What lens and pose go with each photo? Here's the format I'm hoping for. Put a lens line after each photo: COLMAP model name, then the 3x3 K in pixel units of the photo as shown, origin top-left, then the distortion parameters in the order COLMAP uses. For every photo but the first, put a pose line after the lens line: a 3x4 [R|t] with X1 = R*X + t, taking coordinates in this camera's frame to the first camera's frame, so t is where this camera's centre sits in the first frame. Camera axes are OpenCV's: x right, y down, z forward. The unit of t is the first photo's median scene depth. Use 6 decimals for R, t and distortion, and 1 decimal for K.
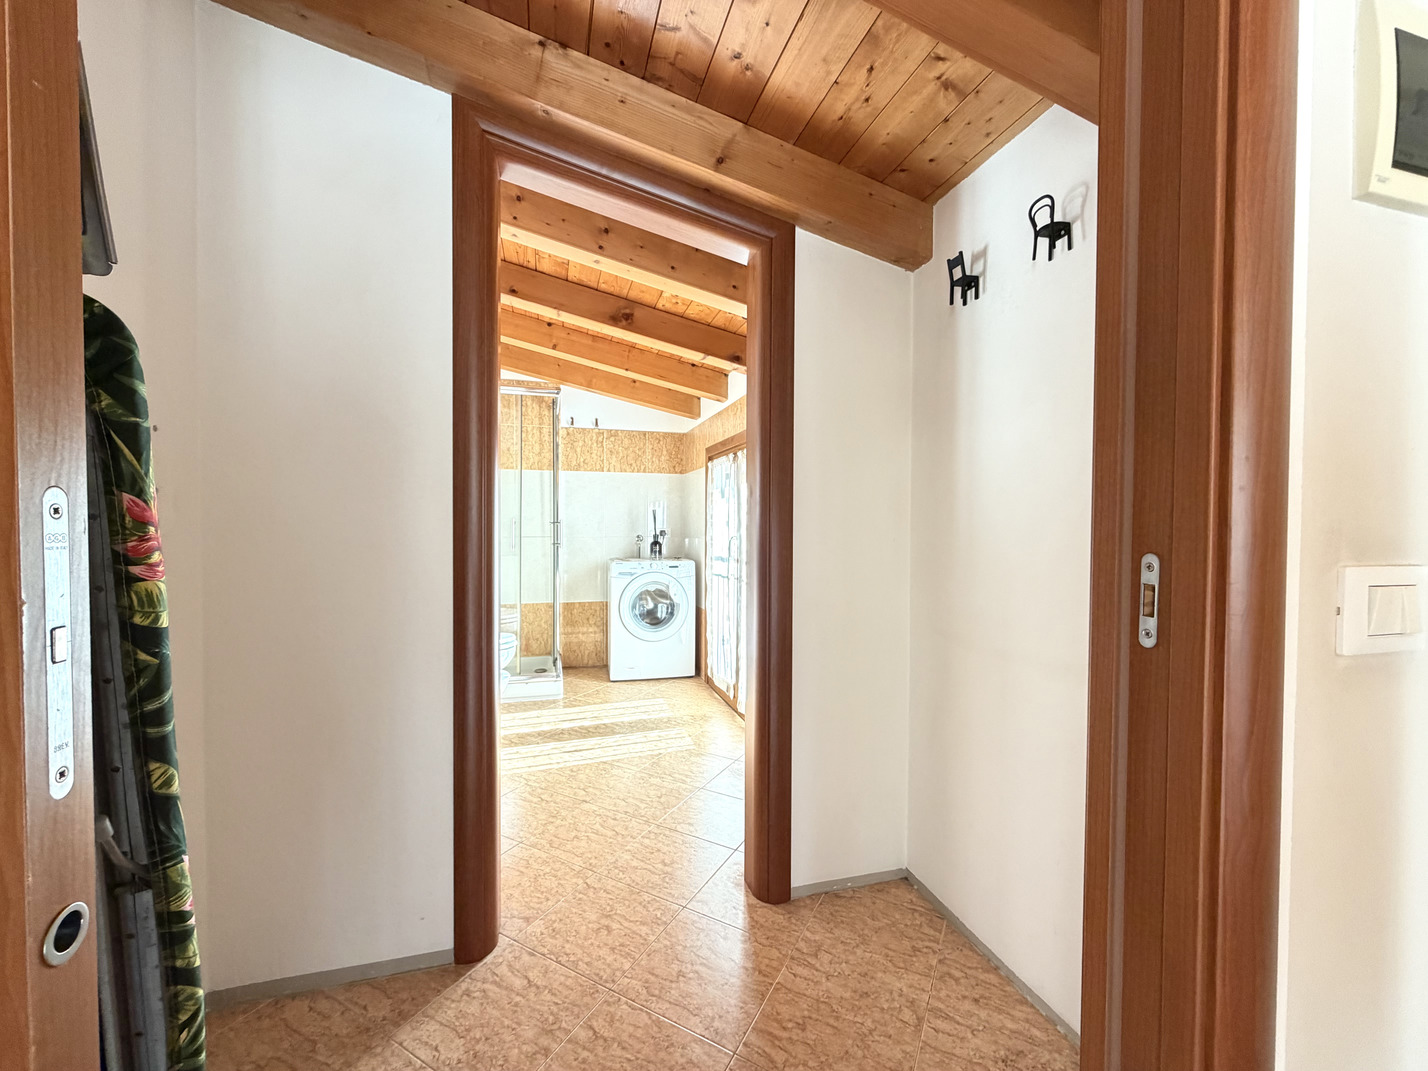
lens RADIAL K [[567.8, 0, 712.0], [0, 567.8, 538.2], [0, 0, 1]] dist [-0.003232, -0.000487]
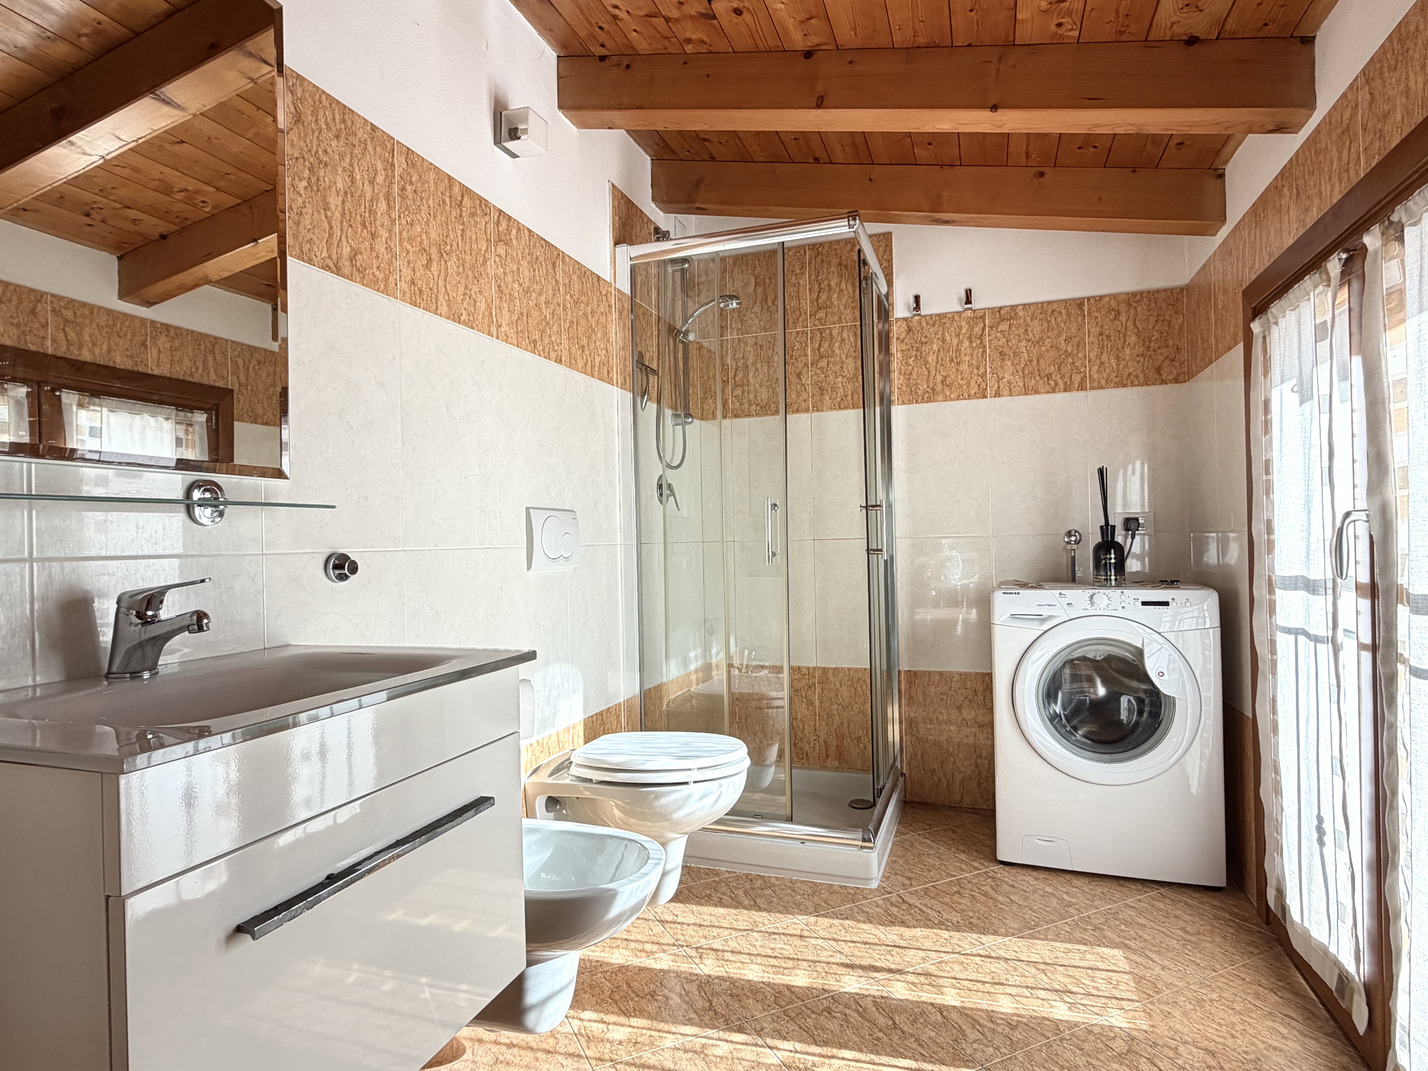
lens RADIAL K [[795.6, 0, 708.6], [0, 795.6, 539.6], [0, 0, 1]] dist [0.001767, 0.000942]
pose [[0.814031, -0.024464, -0.580306, 0.002749], [0.013035, 0.999630, -0.023856, 0.014266], [0.580675, 0.011856, 0.814049, 0.352427]]
